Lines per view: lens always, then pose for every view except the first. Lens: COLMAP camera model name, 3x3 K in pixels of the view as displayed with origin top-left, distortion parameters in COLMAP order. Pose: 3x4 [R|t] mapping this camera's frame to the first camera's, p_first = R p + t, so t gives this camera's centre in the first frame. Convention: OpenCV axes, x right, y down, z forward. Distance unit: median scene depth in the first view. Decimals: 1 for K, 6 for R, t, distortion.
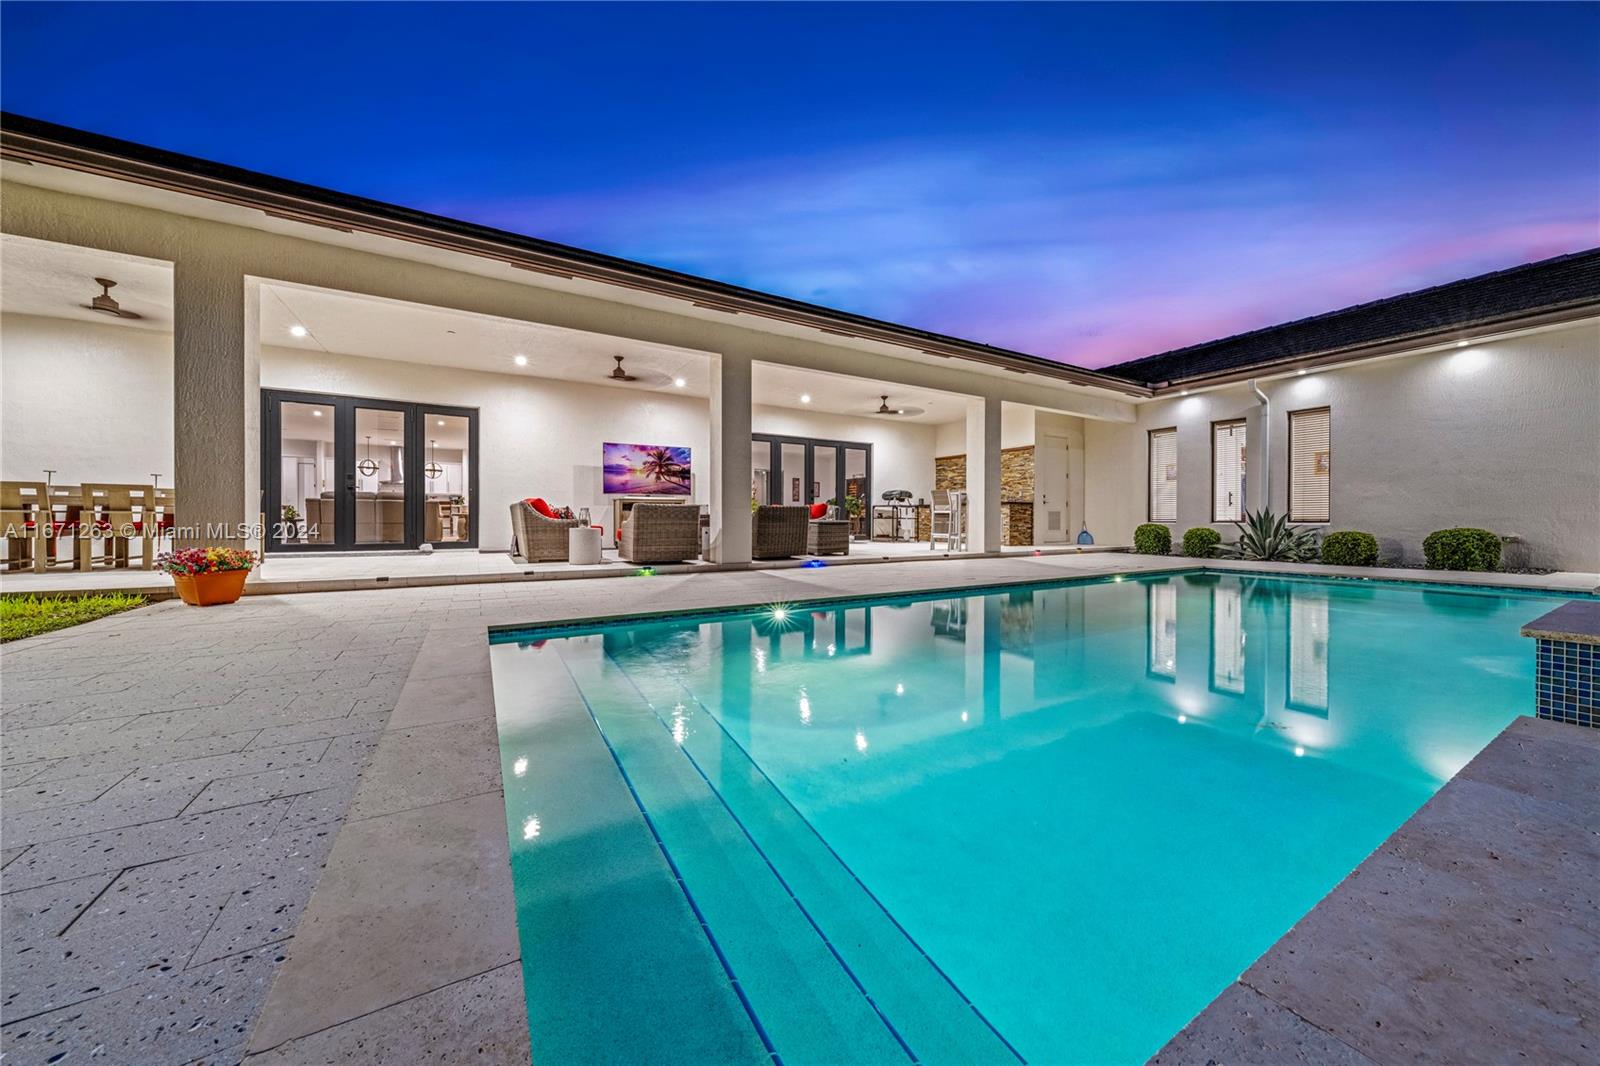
lens RADIAL K [[572.1, 0, 810.1], [0, 572.1, 517.4], [0, 0, 1]] dist [-0.000018, 0.000624]
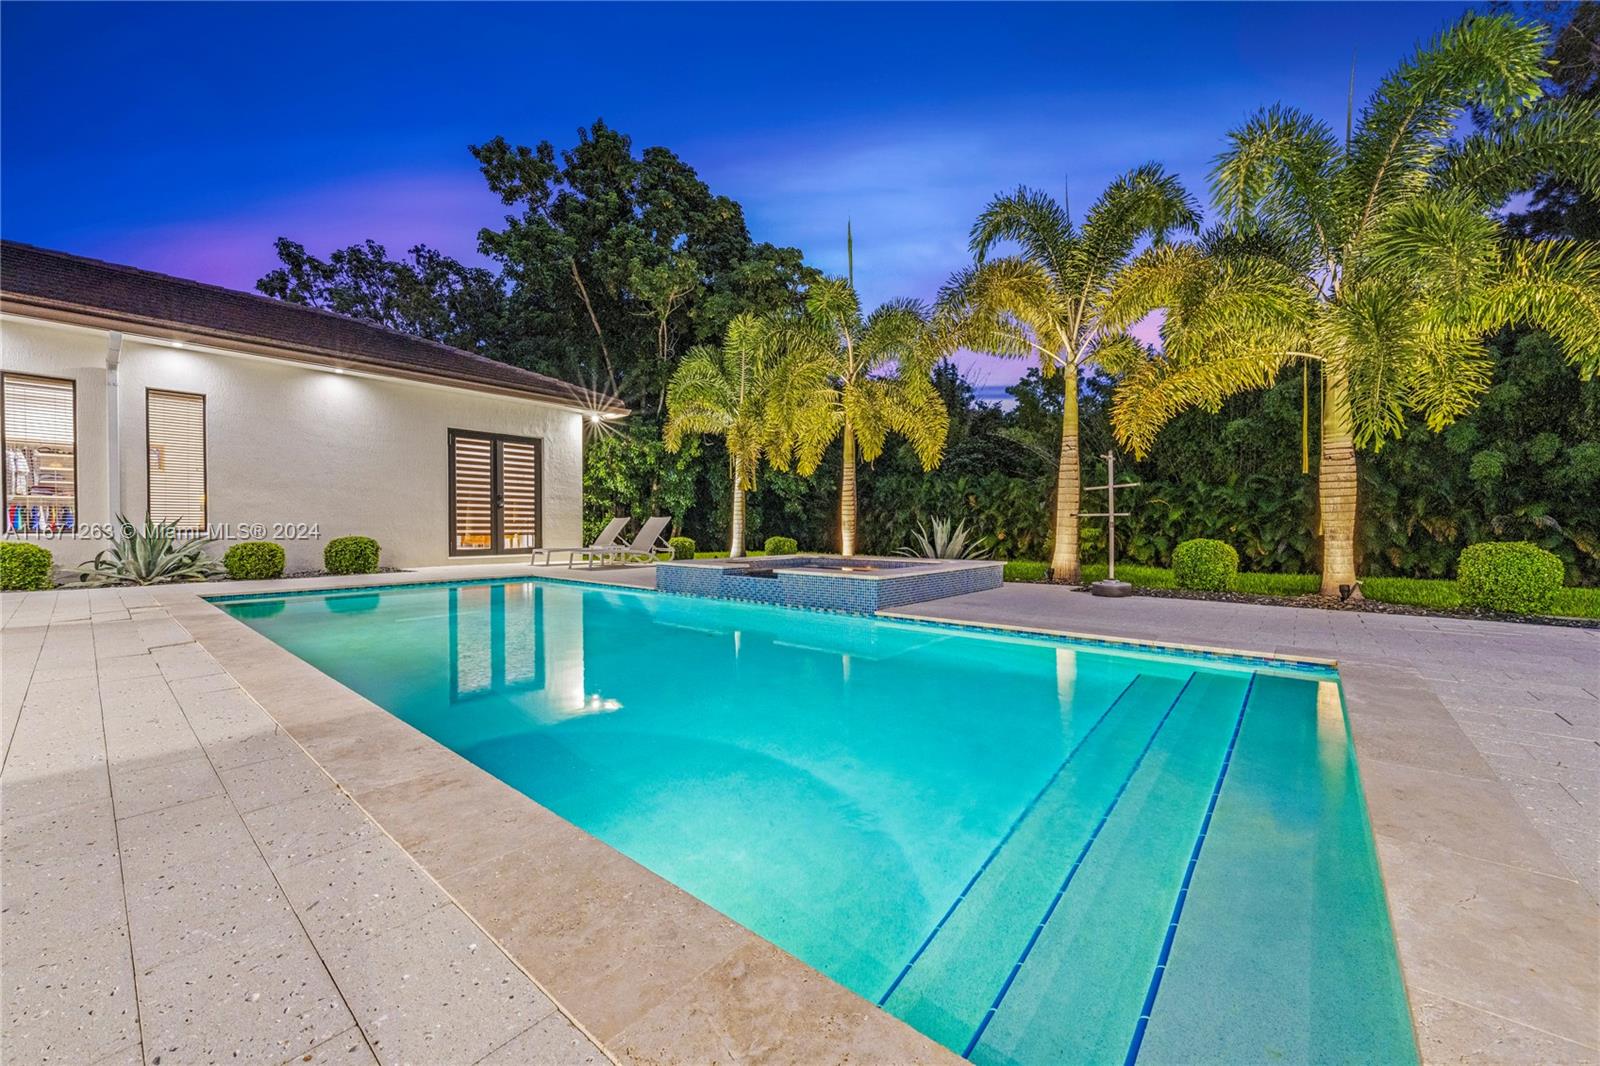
lens RADIAL K [[611.1, 0, 801.0], [0, 611.1, 535.0], [0, 0, 1]] dist [0.000478, 0.000394]
pose [[-0.325506, -0.012259, 0.945460, -0.212881], [-0.007029, 0.999920, 0.010545, -0.002469], [-0.945514, -0.003213, -0.325566, 0.407541]]
